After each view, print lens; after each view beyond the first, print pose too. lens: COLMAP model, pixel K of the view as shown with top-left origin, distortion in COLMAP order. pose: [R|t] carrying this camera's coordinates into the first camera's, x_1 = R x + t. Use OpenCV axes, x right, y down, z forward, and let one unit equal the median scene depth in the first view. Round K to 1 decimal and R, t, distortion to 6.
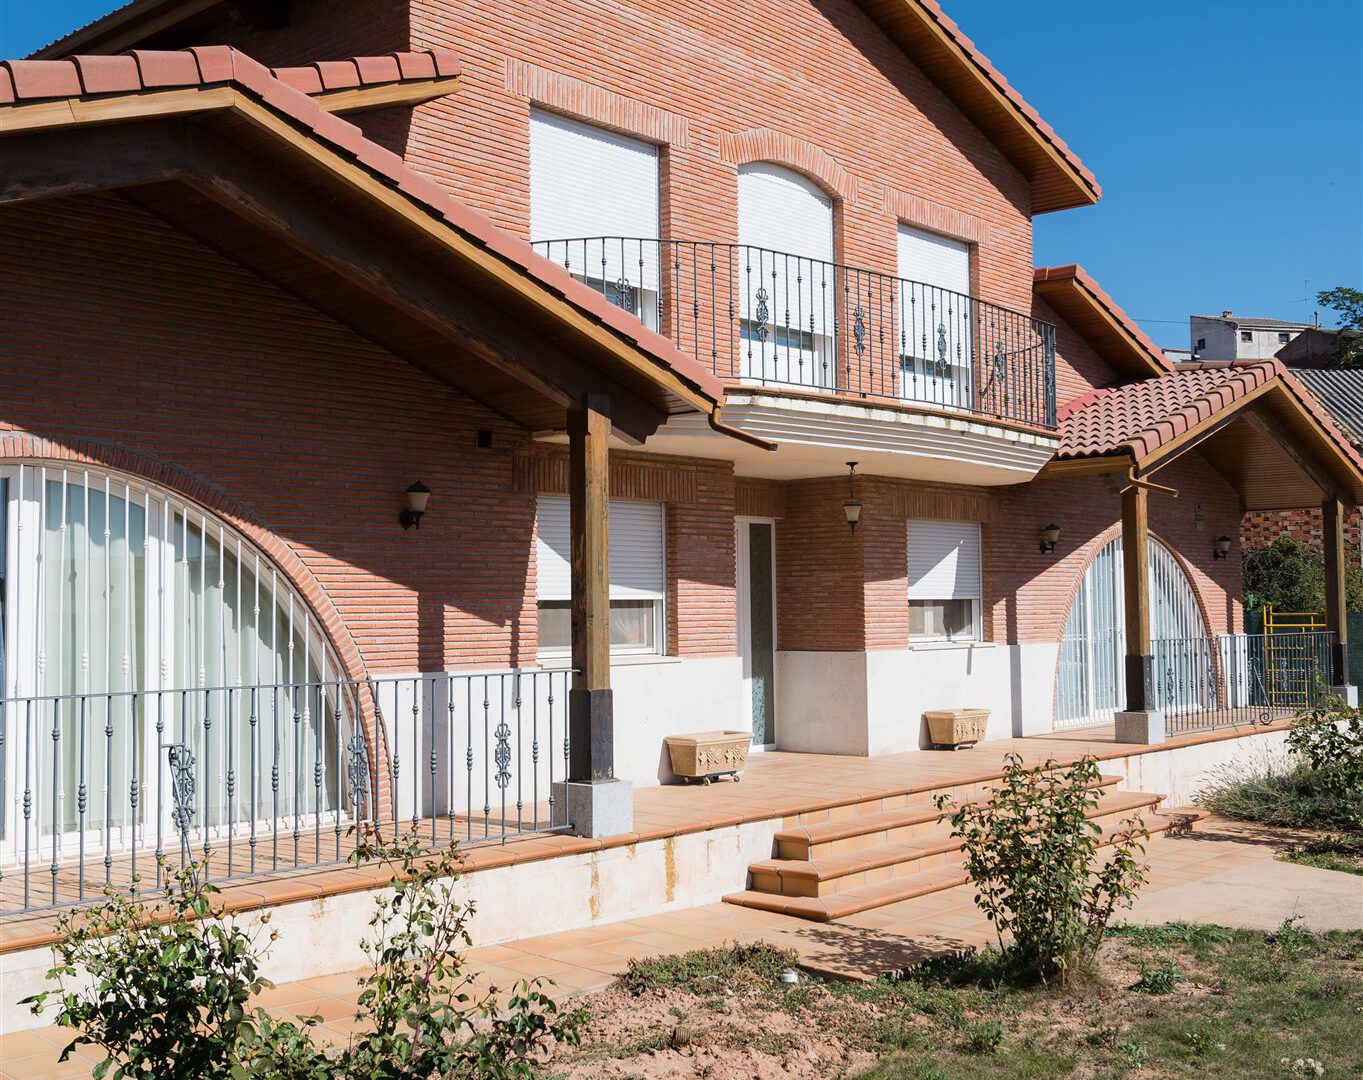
lens RADIAL K [[1561.6, 0, 681.1], [0, 1561.6, 541.8], [0, 0, 1]] dist [0.055525, 0.000000]
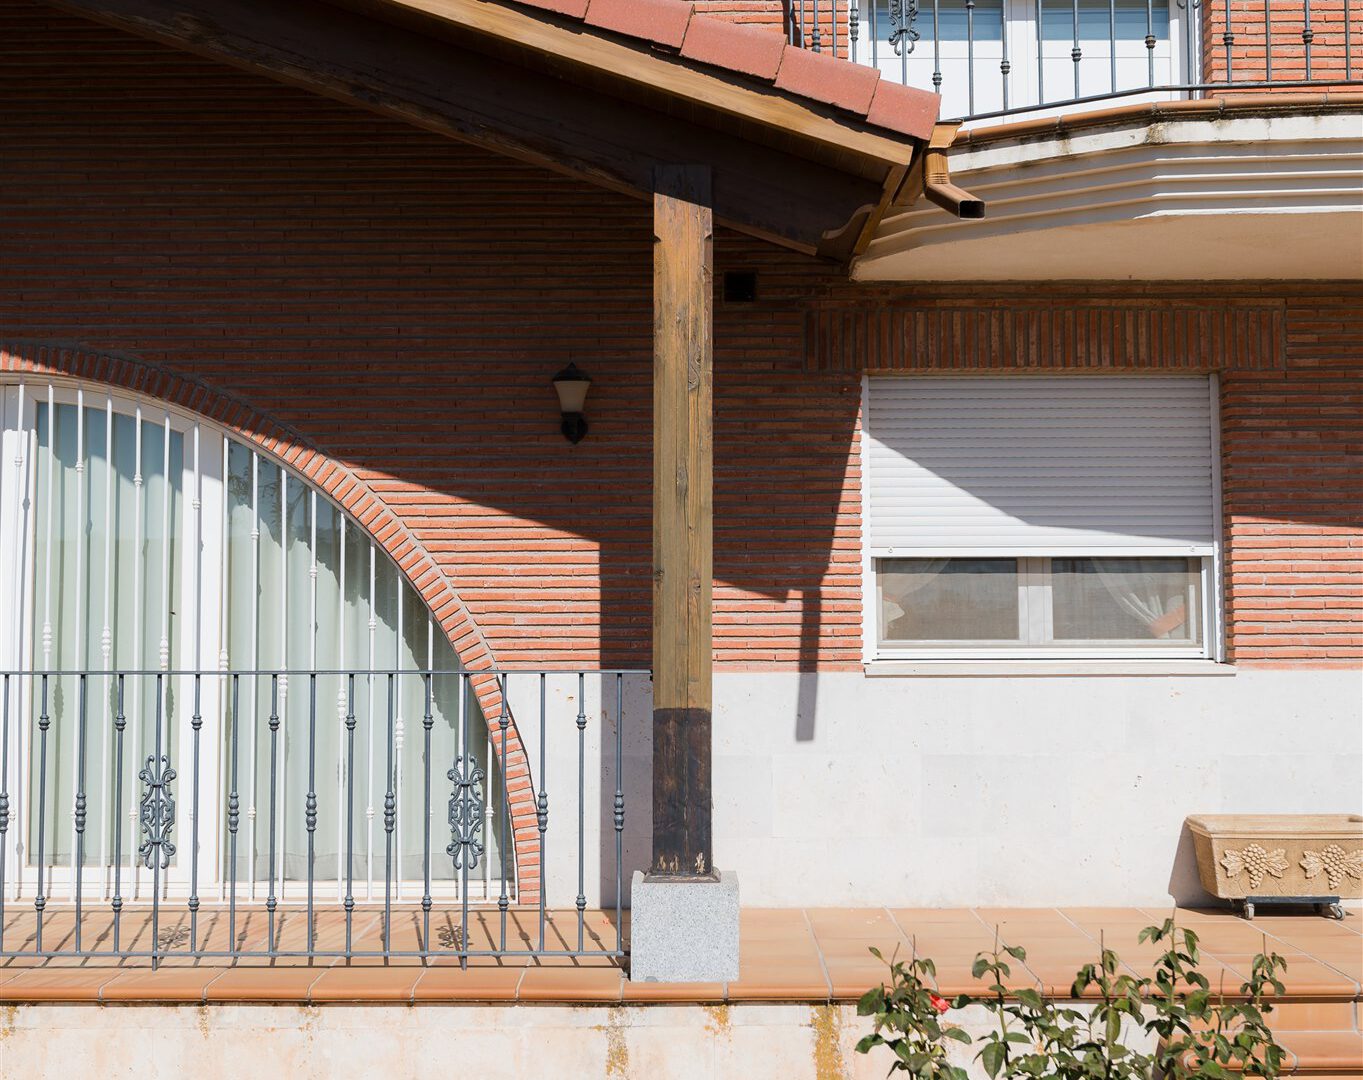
lens RADIAL K [[1795.1, 0, 681.7], [0, 1795.1, 536.5], [0, 0, 1]] dist [0.015227, 0.000000]
pose [[0.661708, -0.033155, -0.749028, 0.388113], [0.028185, 0.999416, -0.019338, 0.044188], [0.749231, -0.008315, 0.662256, 0.552082]]
